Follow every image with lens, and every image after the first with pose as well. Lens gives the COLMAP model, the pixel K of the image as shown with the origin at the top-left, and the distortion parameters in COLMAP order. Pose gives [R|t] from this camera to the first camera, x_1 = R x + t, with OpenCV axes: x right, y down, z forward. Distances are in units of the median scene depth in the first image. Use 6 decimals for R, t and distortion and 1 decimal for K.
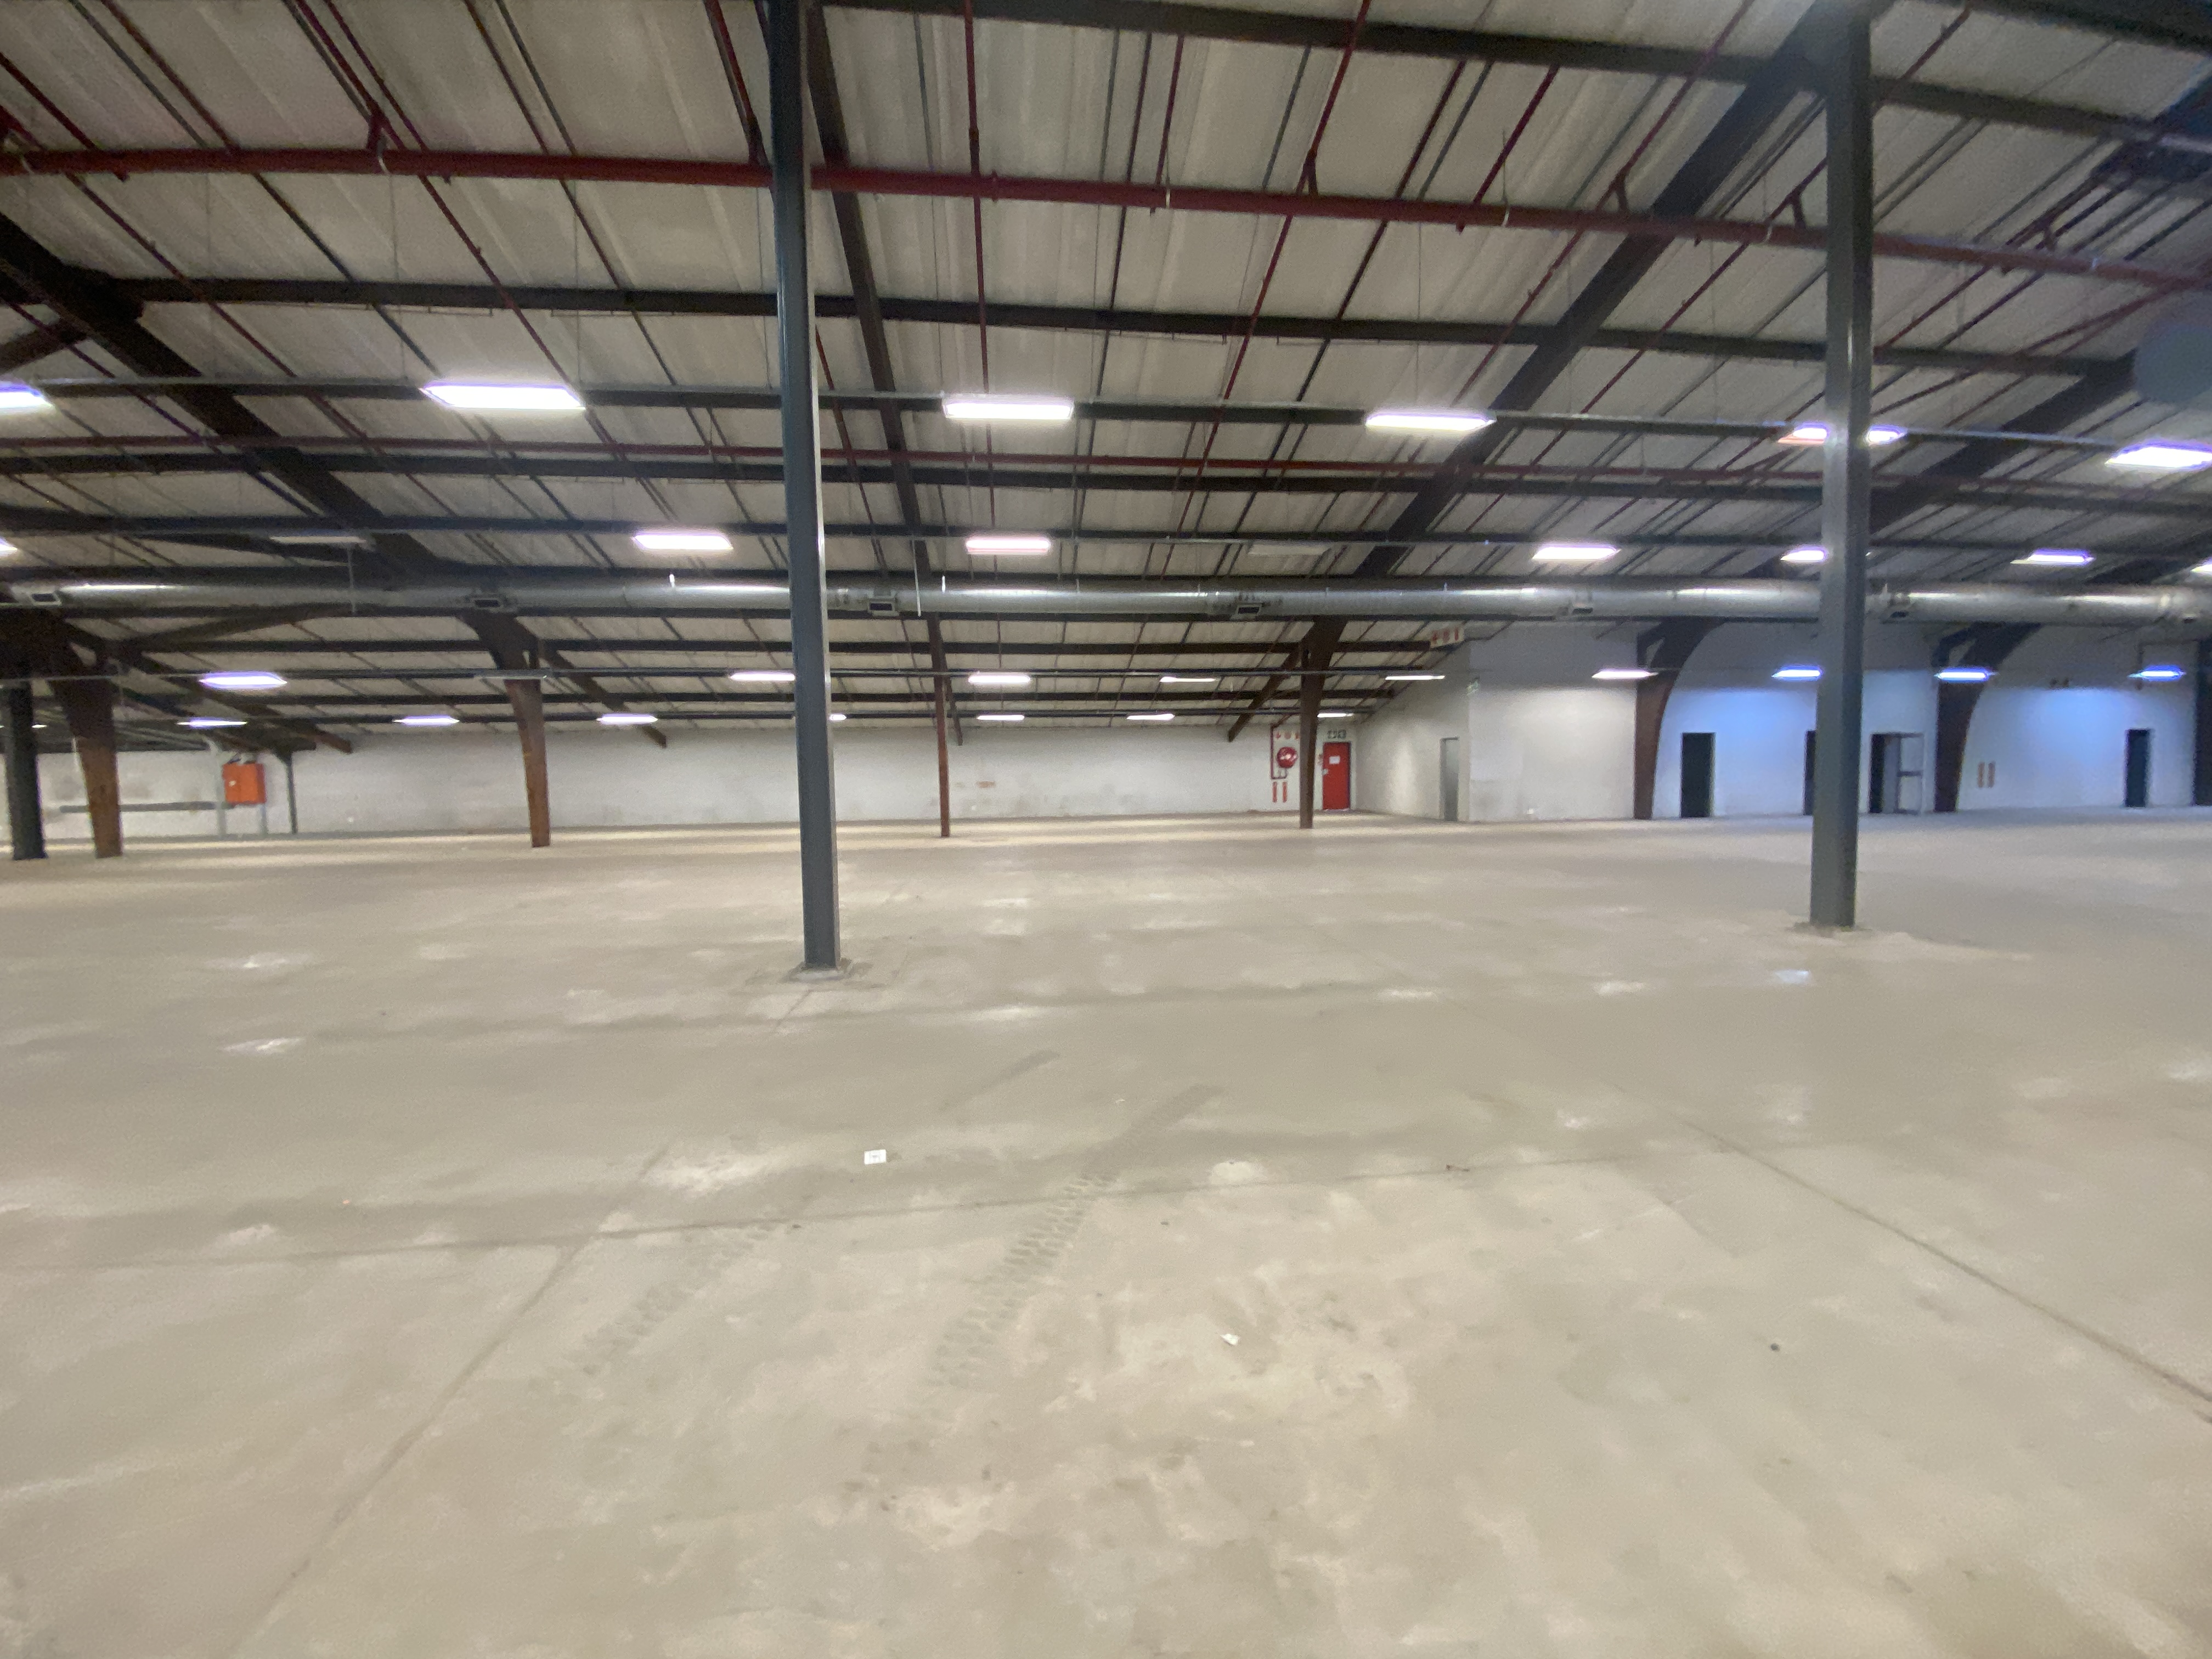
lens RADIAL K [[894.9, 0, 1117.9], [0, 894.9, 829.3], [0, 0, 1]] dist [0.013911, -0.017965]
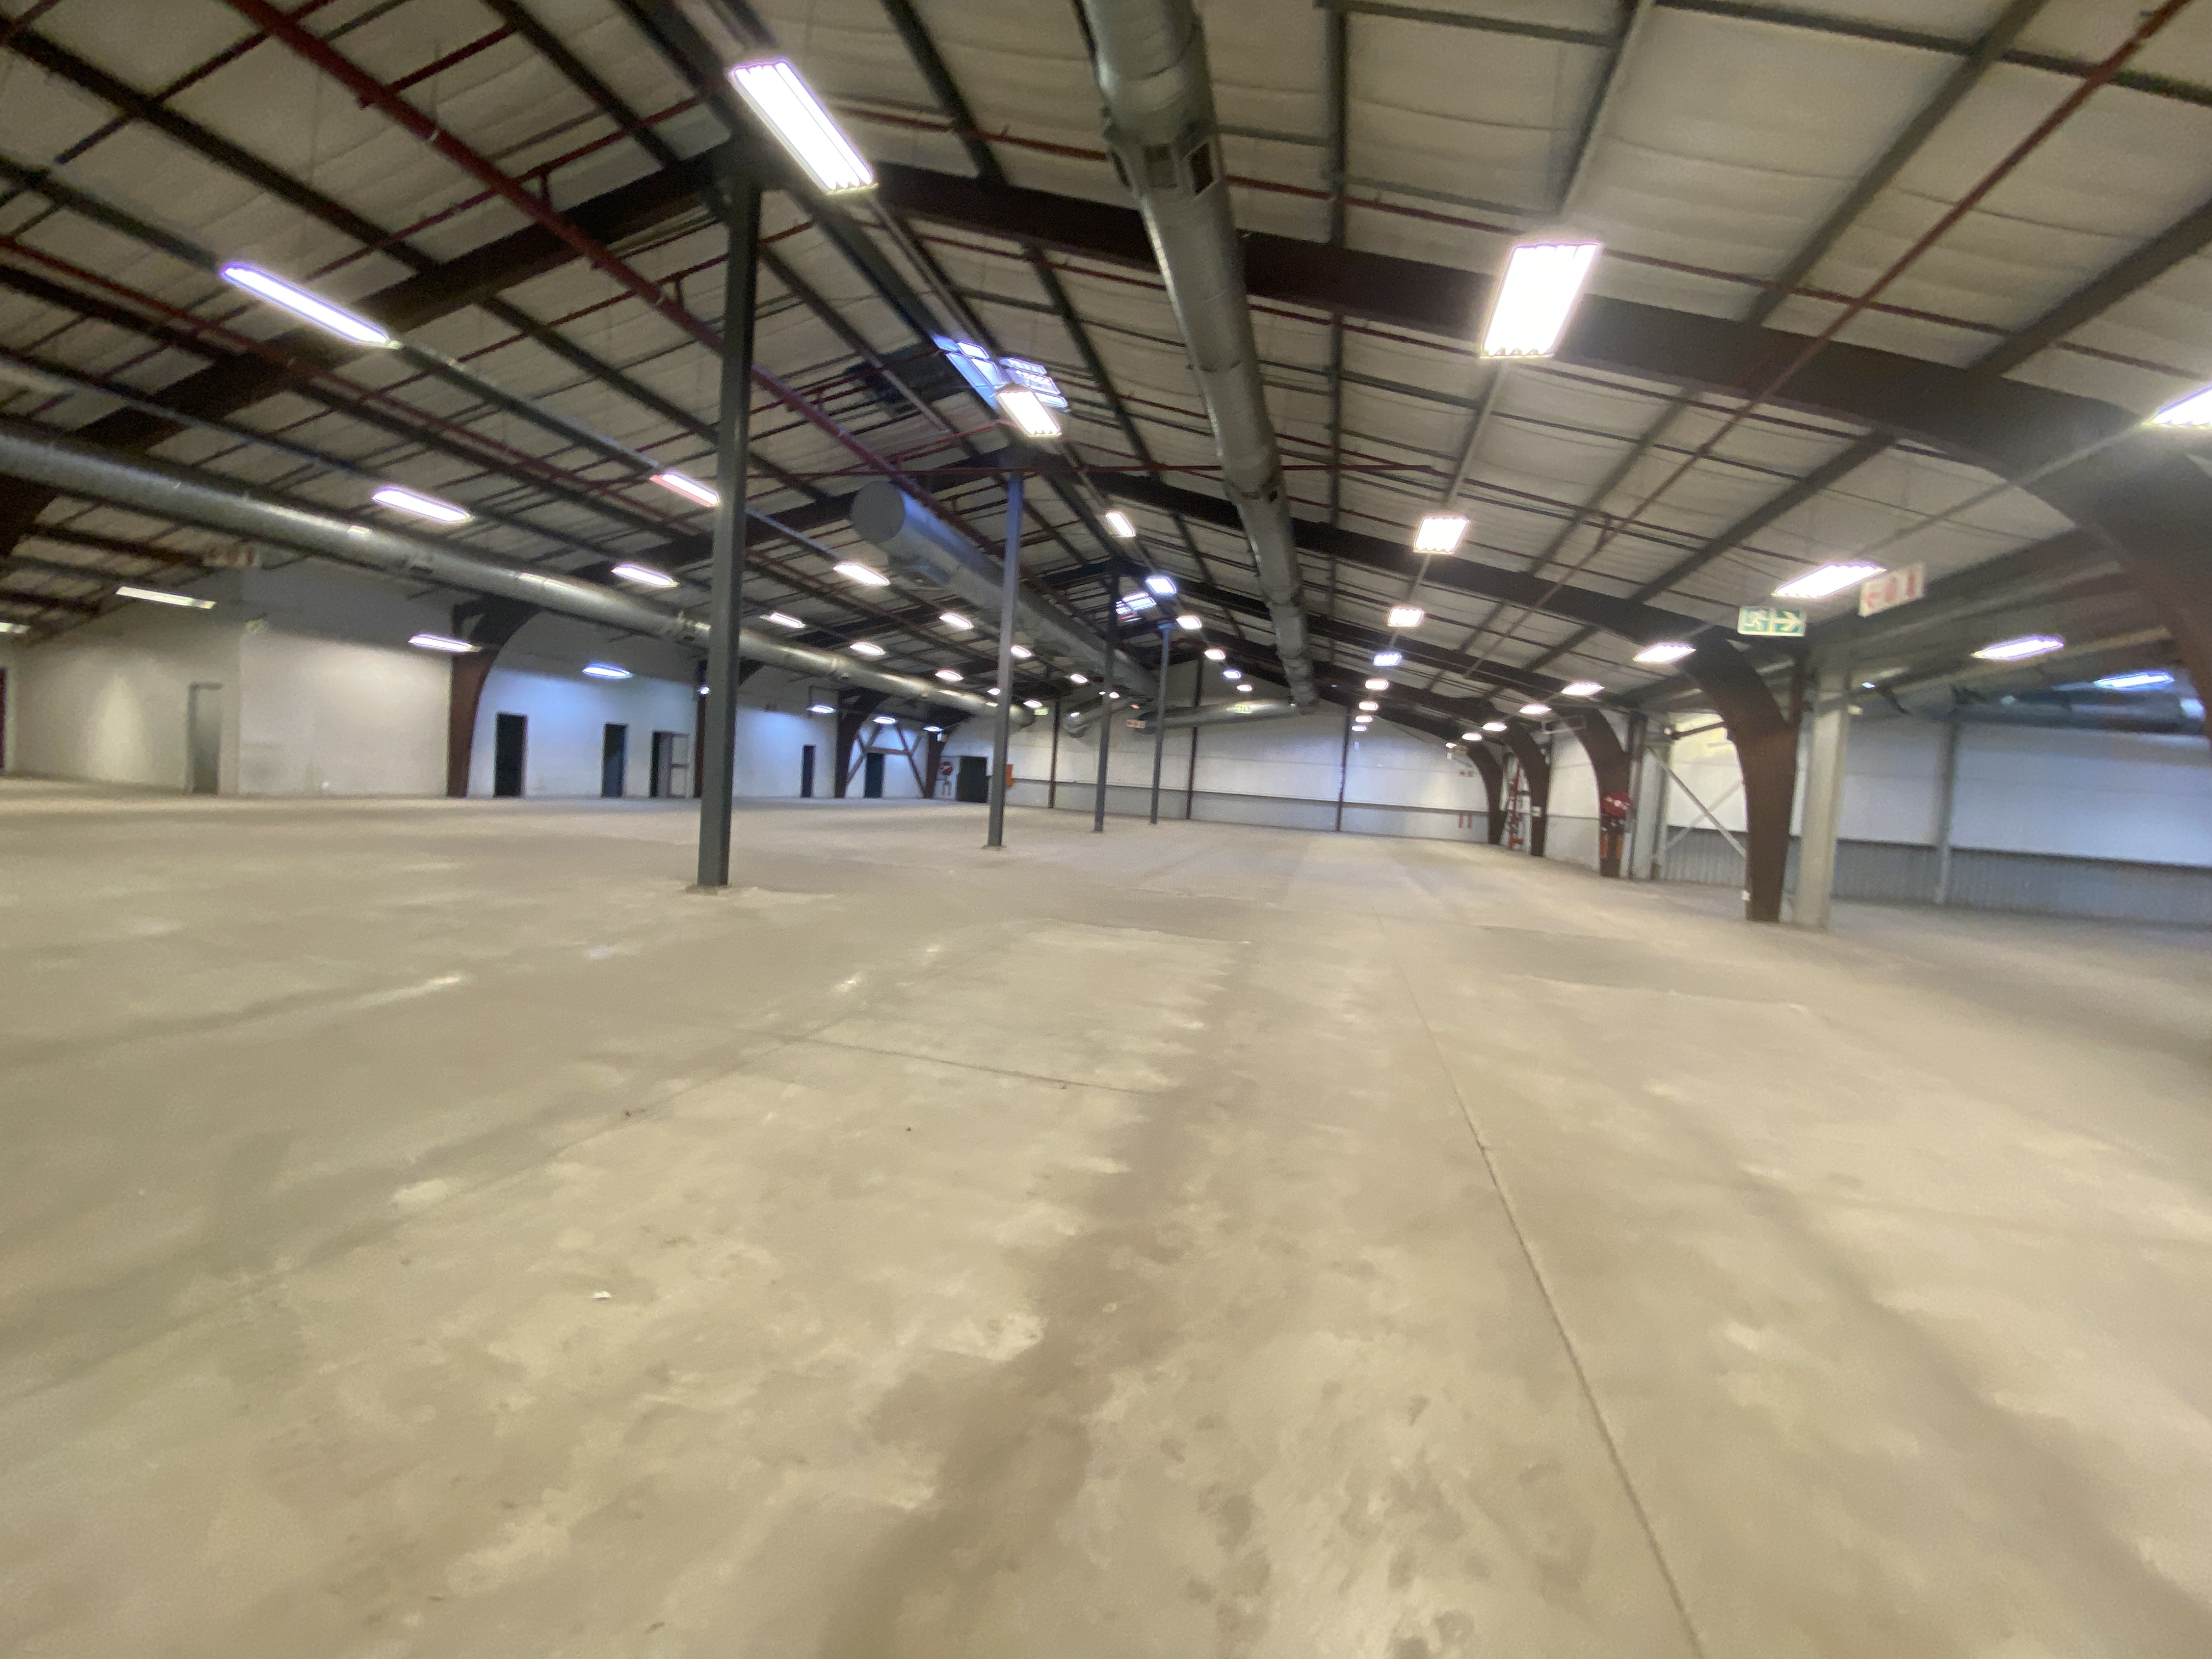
lens RADIAL K [[894.9, 0, 1111.5], [0, 894.9, 828.3], [0, 0, 1]] dist [0.013911, -0.017965]
pose [[0.339983, -0.004927, 0.940418, -0.102344], [-0.015114, 0.999828, 0.010702, 0.001465], [-0.940310, -0.017852, 0.339851, 0.016892]]
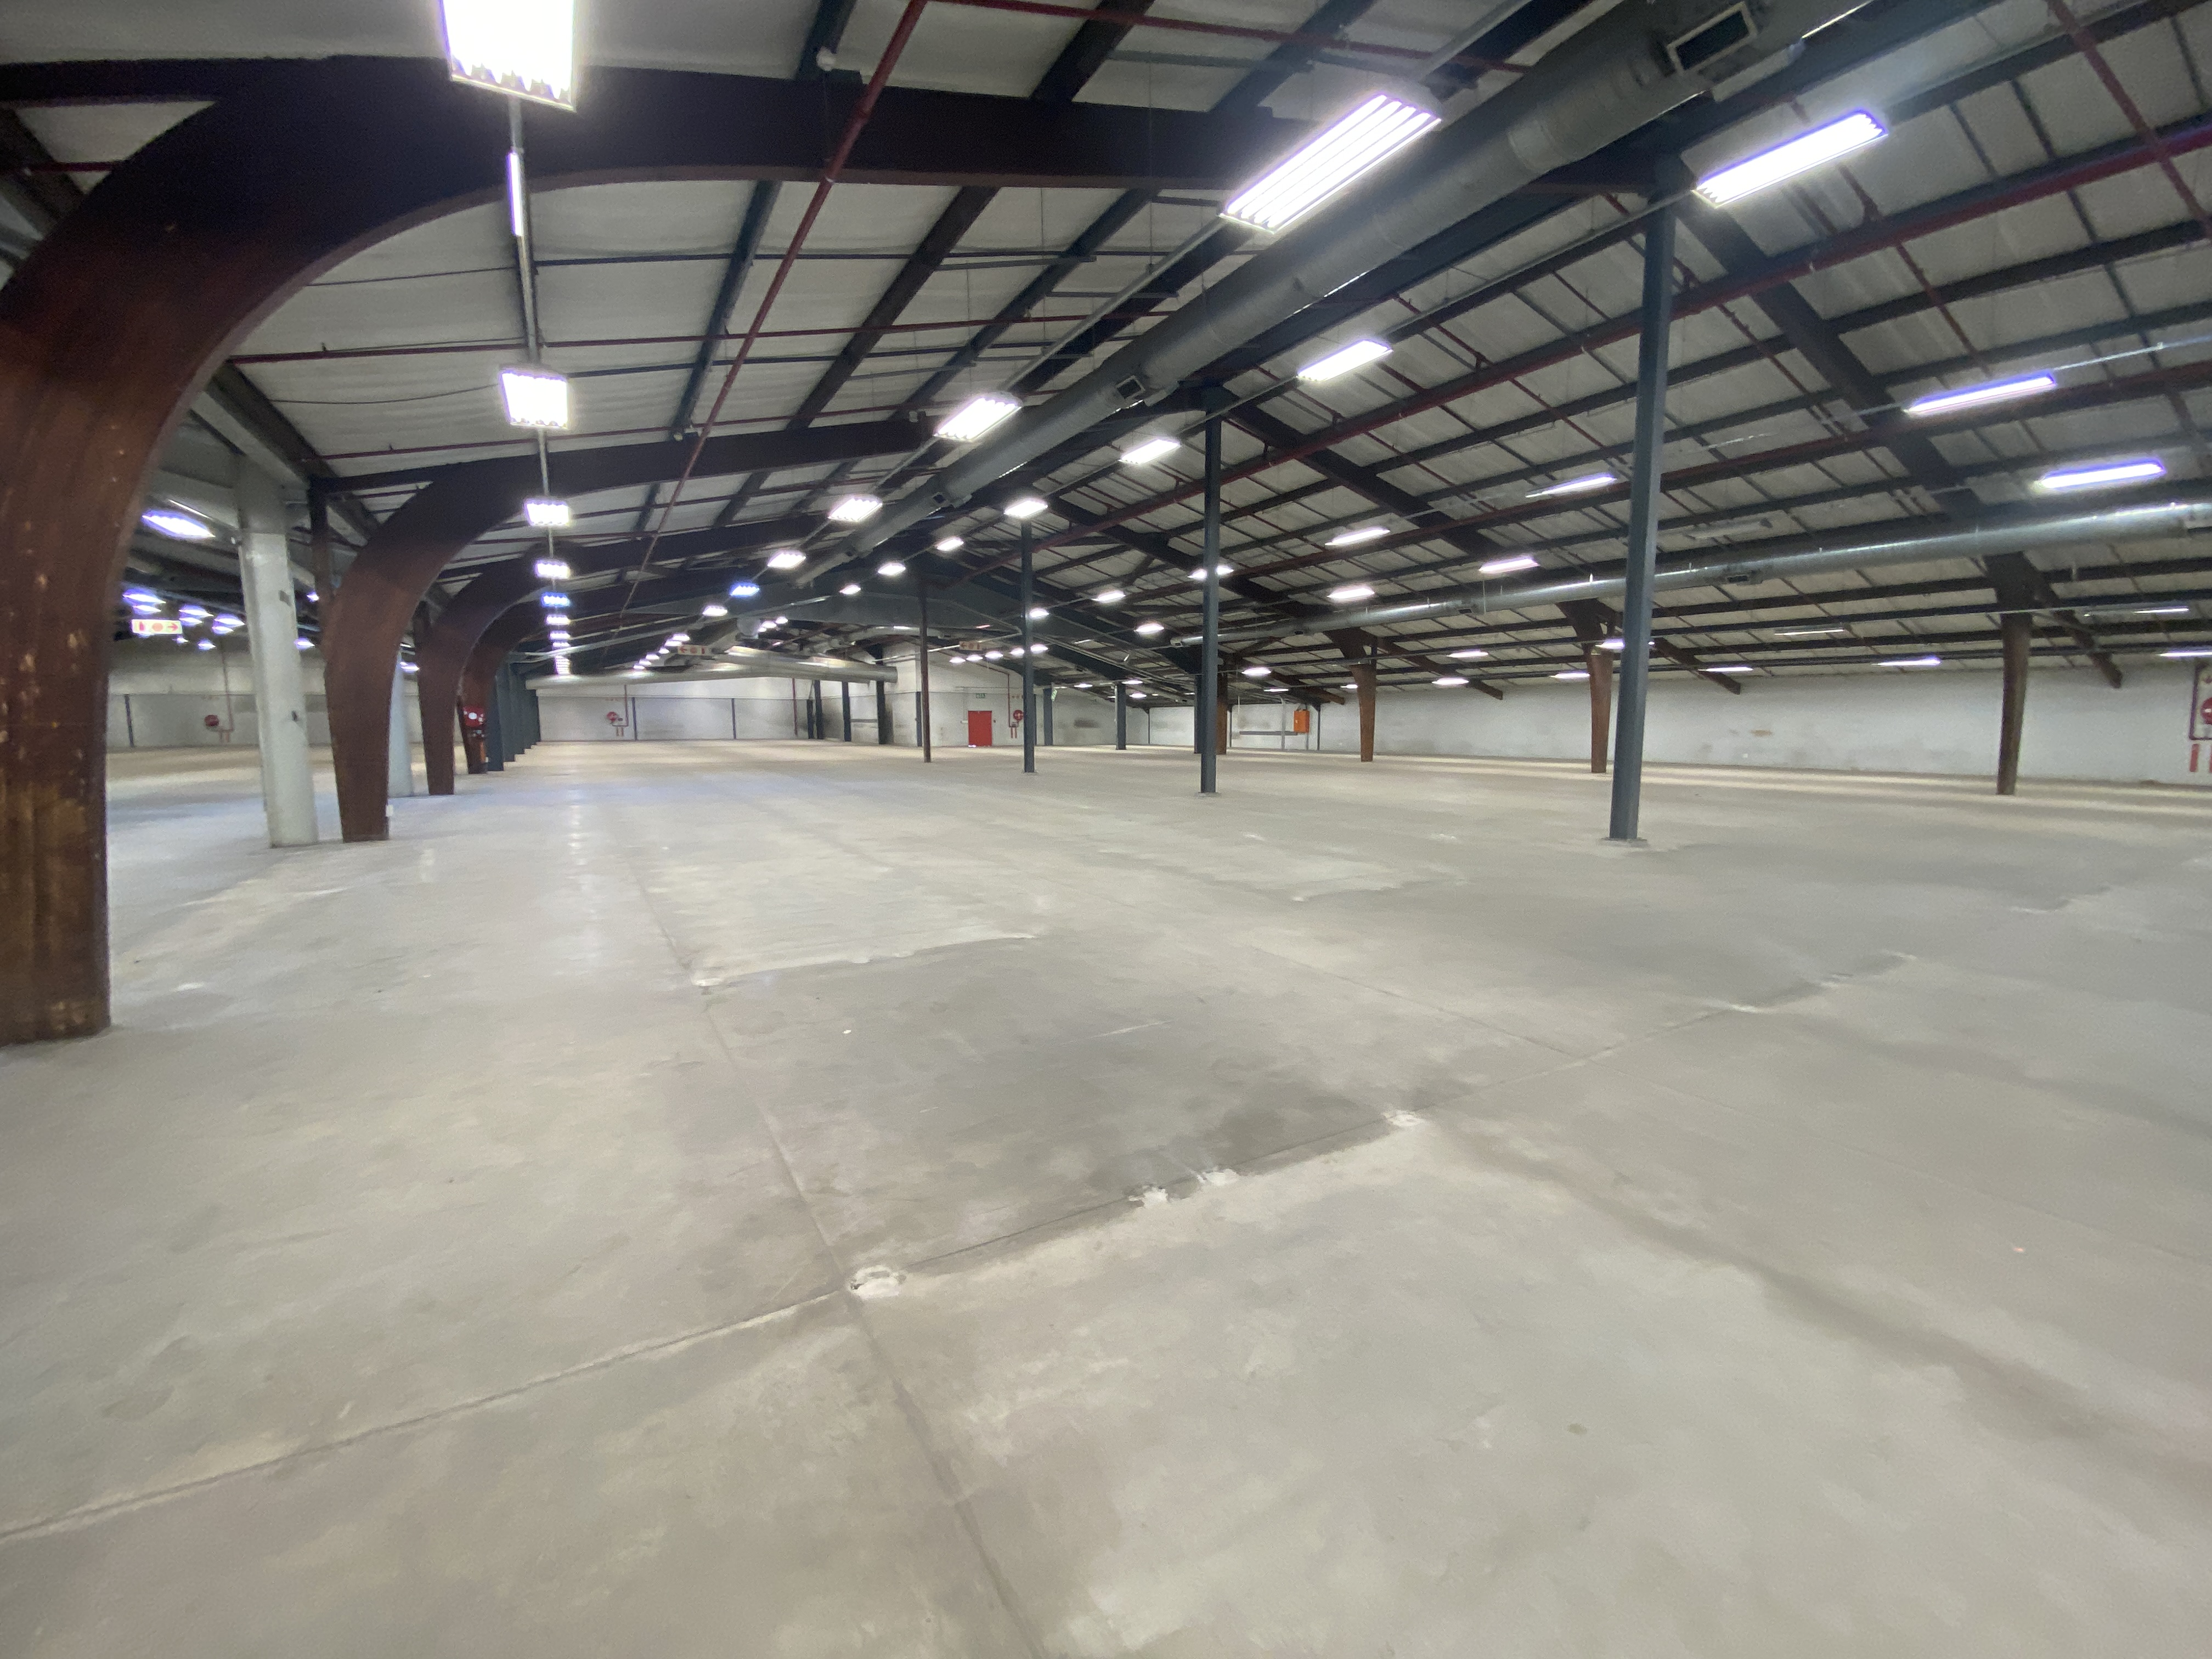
lens RADIAL K [[894.9, 0, 1105.0], [0, 894.9, 829.4], [0, 0, 1]] dist [0.013911, -0.017965]
pose [[0.406792, 0.124949, -0.904935, 0.759243], [-0.065584, 0.992040, 0.107494, -0.003159], [0.911164, 0.015622, 0.411748, -0.156791]]
